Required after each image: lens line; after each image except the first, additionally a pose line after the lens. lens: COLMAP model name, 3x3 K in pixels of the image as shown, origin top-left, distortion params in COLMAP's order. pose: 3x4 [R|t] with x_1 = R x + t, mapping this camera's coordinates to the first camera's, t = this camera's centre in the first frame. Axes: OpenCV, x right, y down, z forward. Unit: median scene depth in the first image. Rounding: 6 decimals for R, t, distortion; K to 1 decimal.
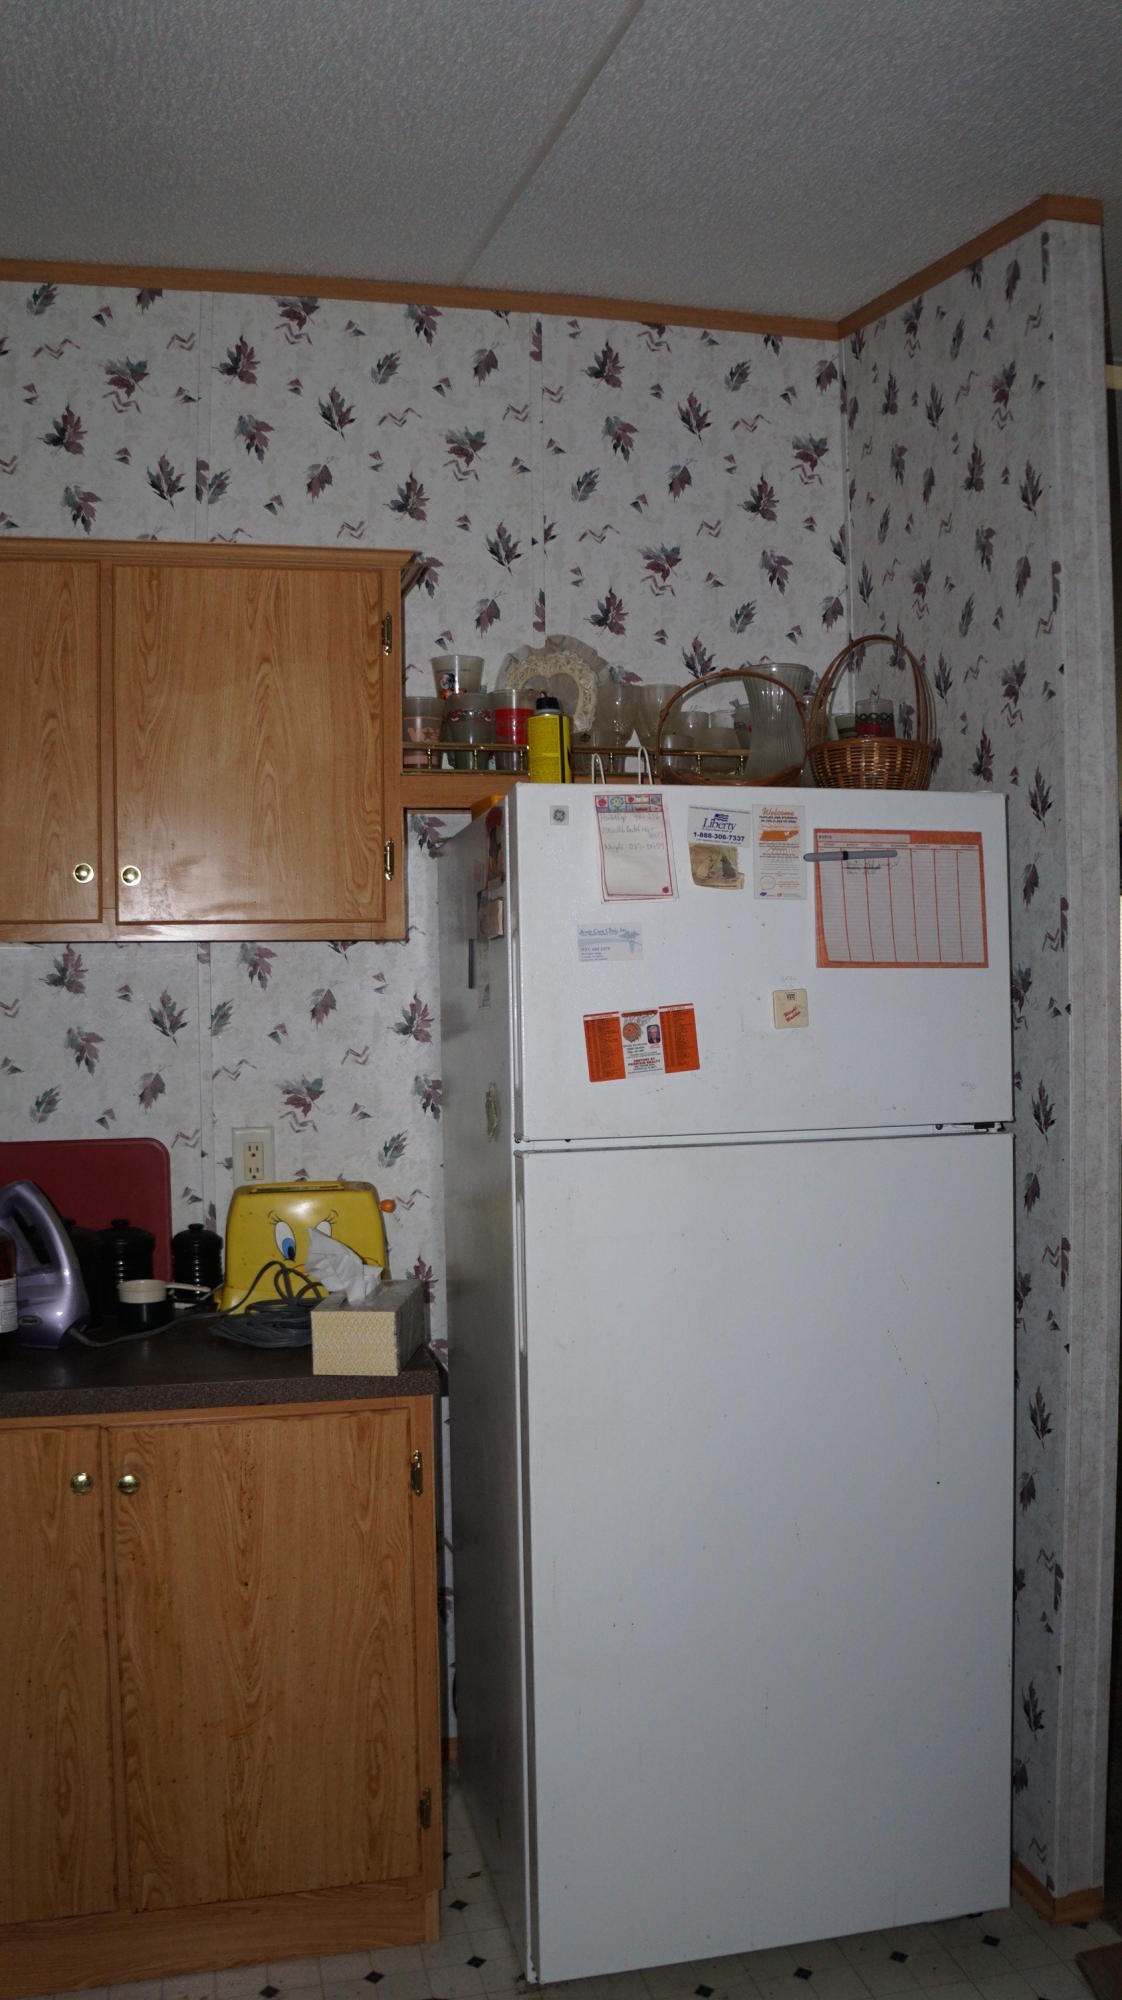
lens RADIAL K [[1568.3, 0, 549.7], [0, 1568.3, 1017.5], [0, 0, 1]] dist [-0.177208, 0.122046]
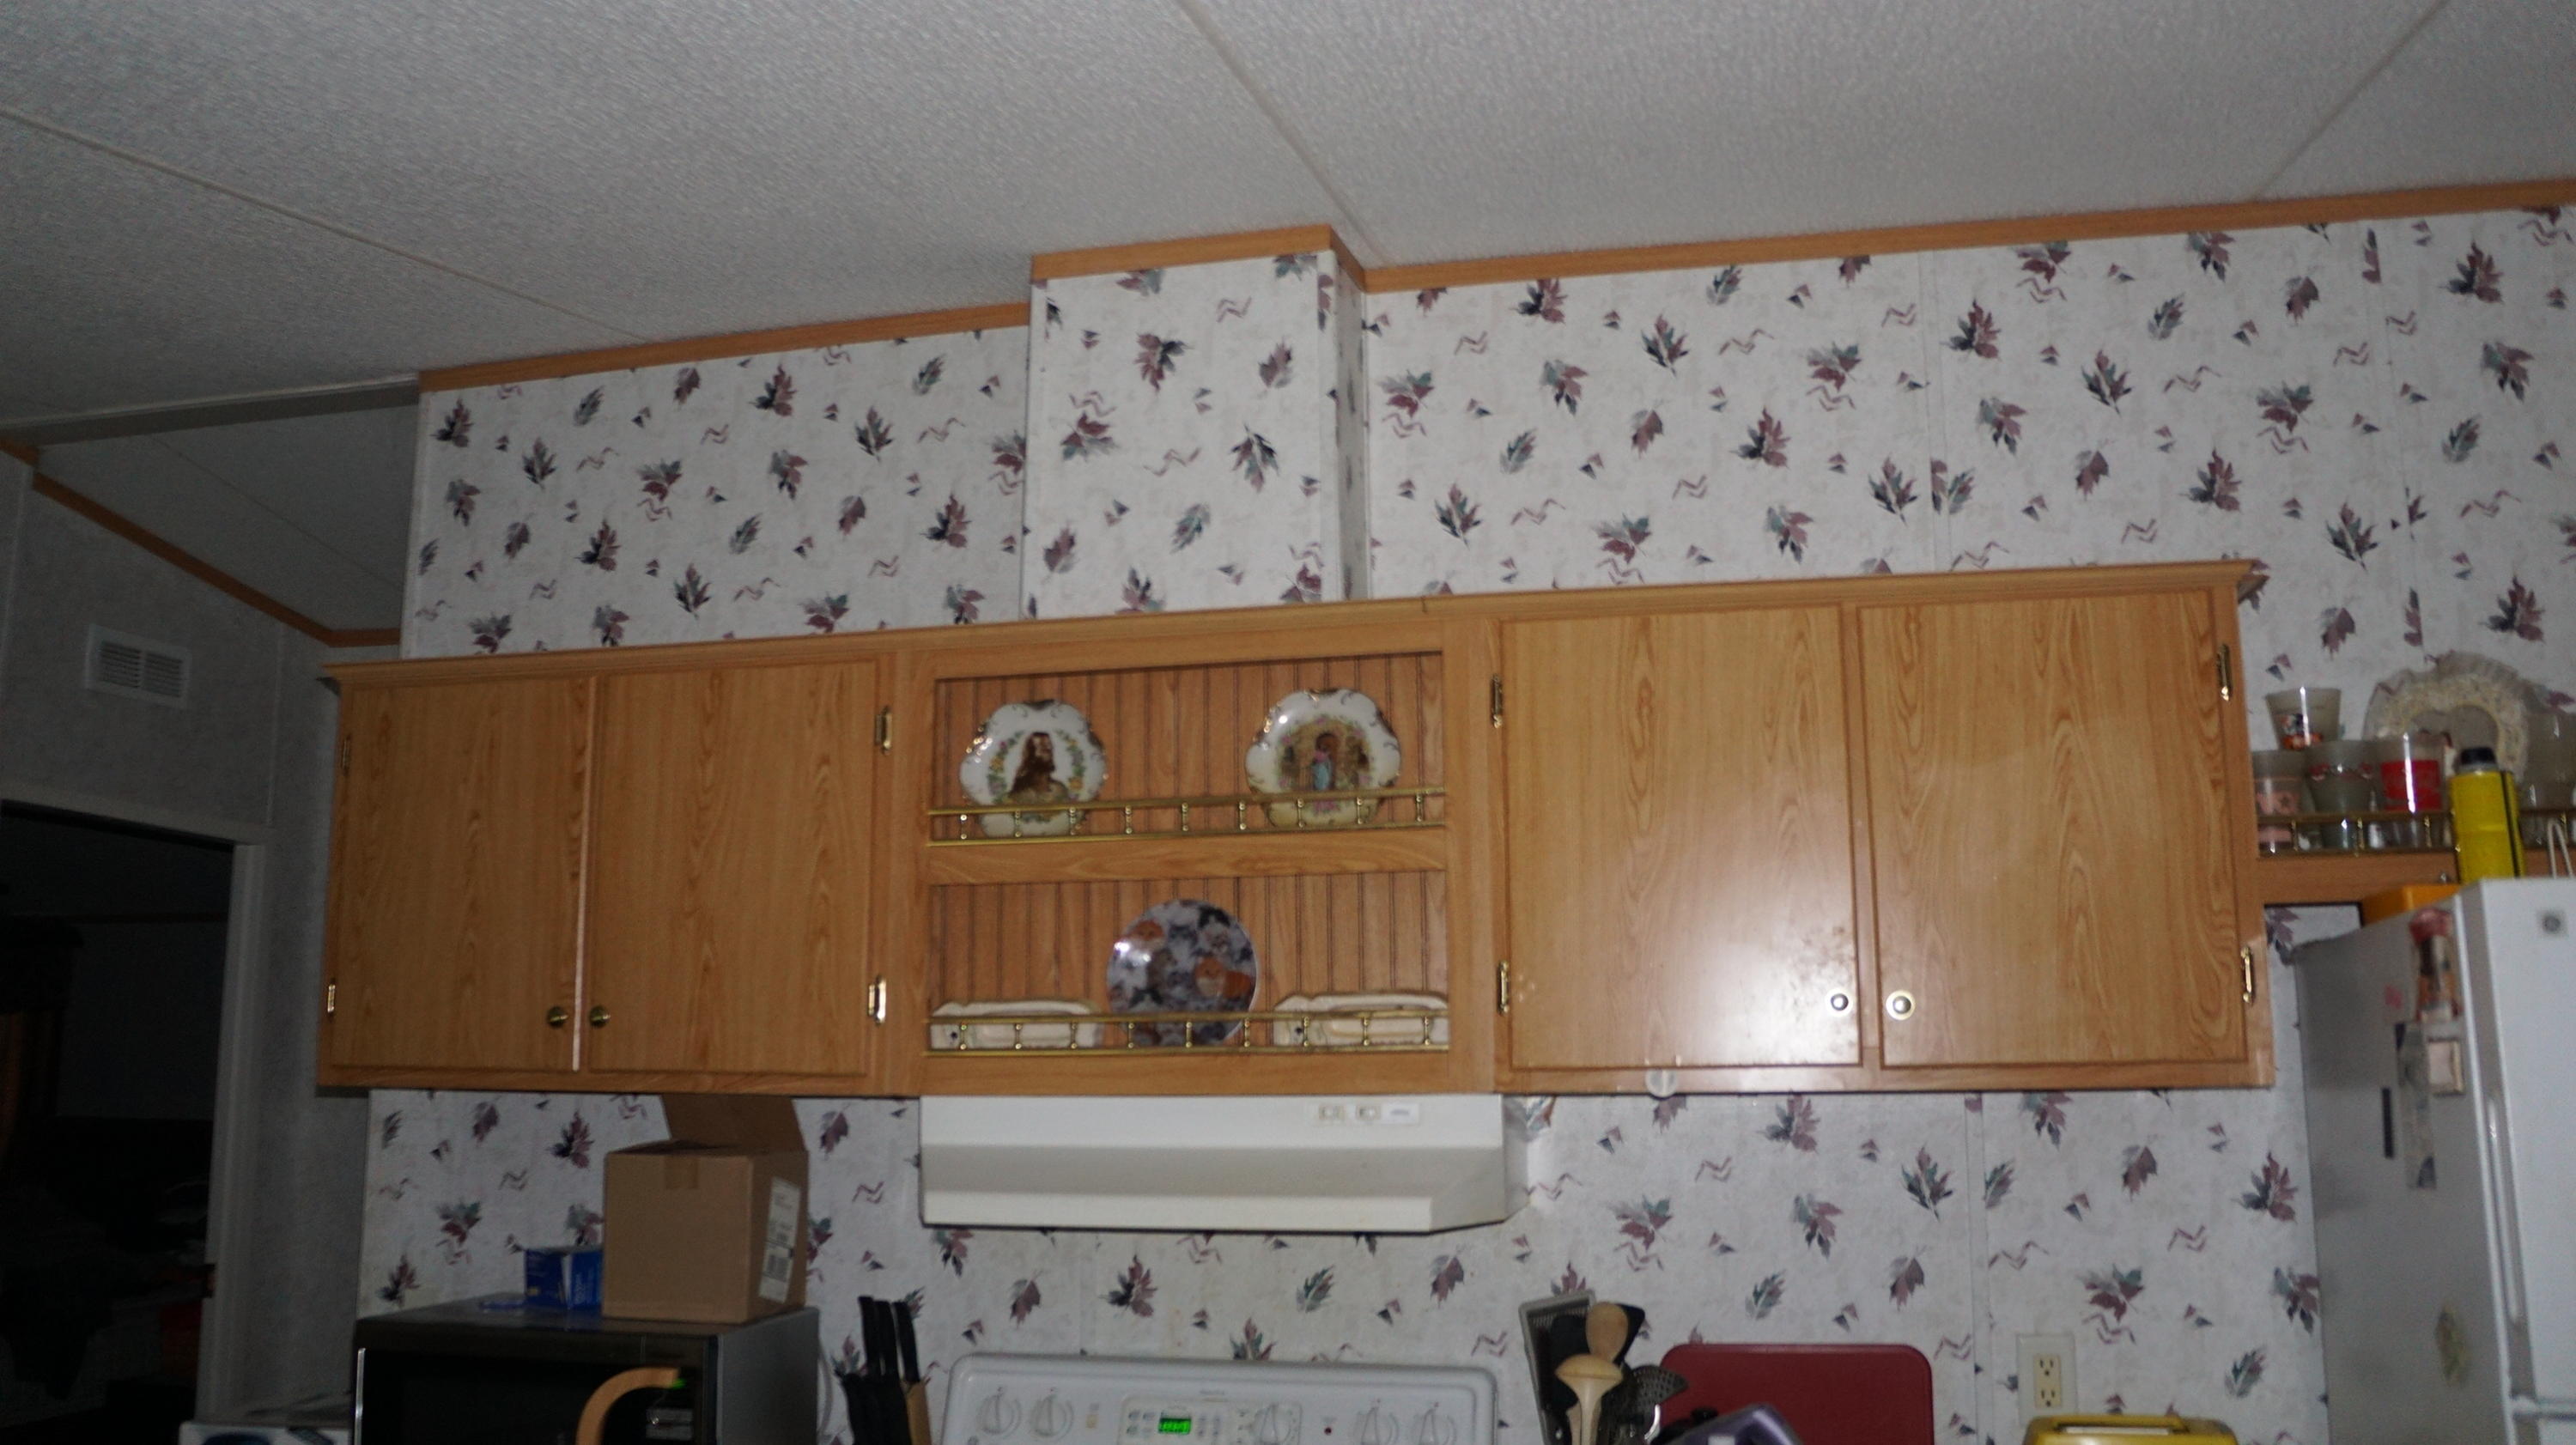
lens RADIAL K [[2019.9, 0, 1277.1], [0, 2019.9, 720.7], [0, 0, 1]] dist [-0.177208, 0.122046]
pose [[0.895486, -0.065304, -0.440272, -0.093396], [-0.022329, 0.981341, -0.190976, -0.031363], [0.444529, 0.180847, 0.877319, -0.023390]]
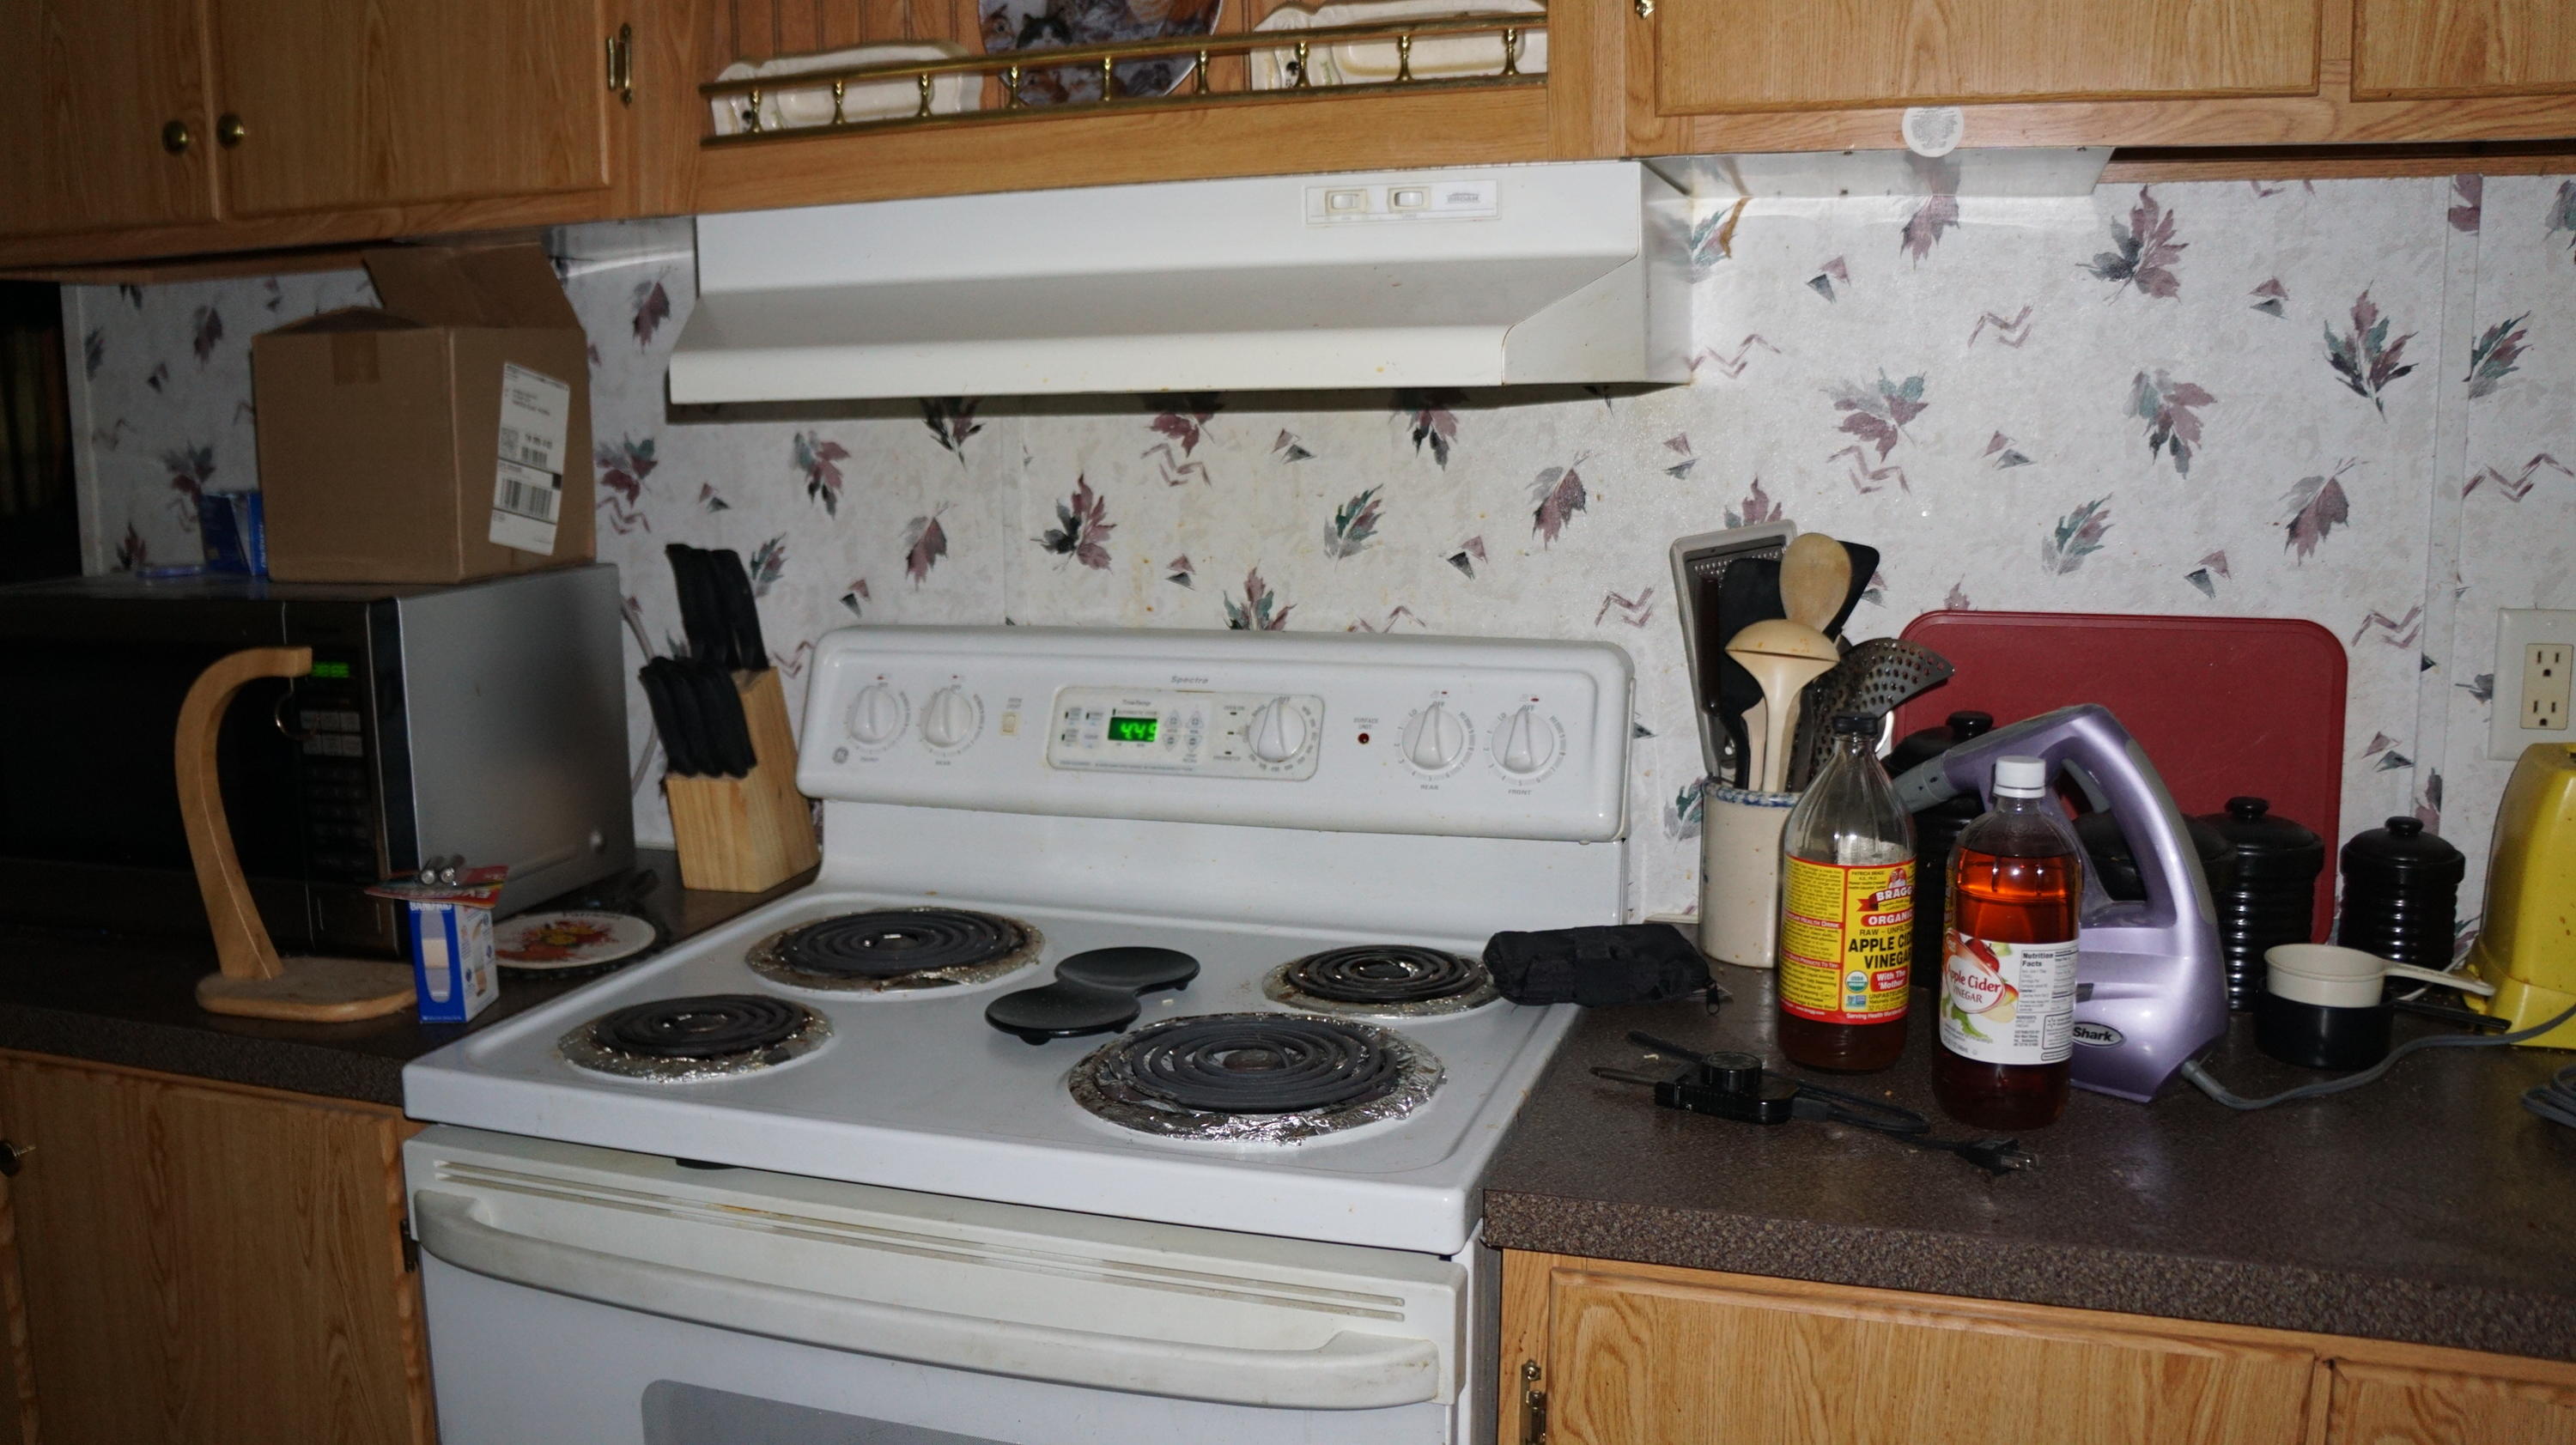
lens RADIAL K [[2019.9, 0, 1289.5], [0, 2019.9, 725.6], [0, 0, 1]] dist [-0.177208, 0.122046]
pose [[0.852169, 0.087873, -0.515835, -0.216700], [-0.014168, 0.989312, 0.145124, 0.030093], [0.523074, -0.116362, 0.844306, 0.360702]]
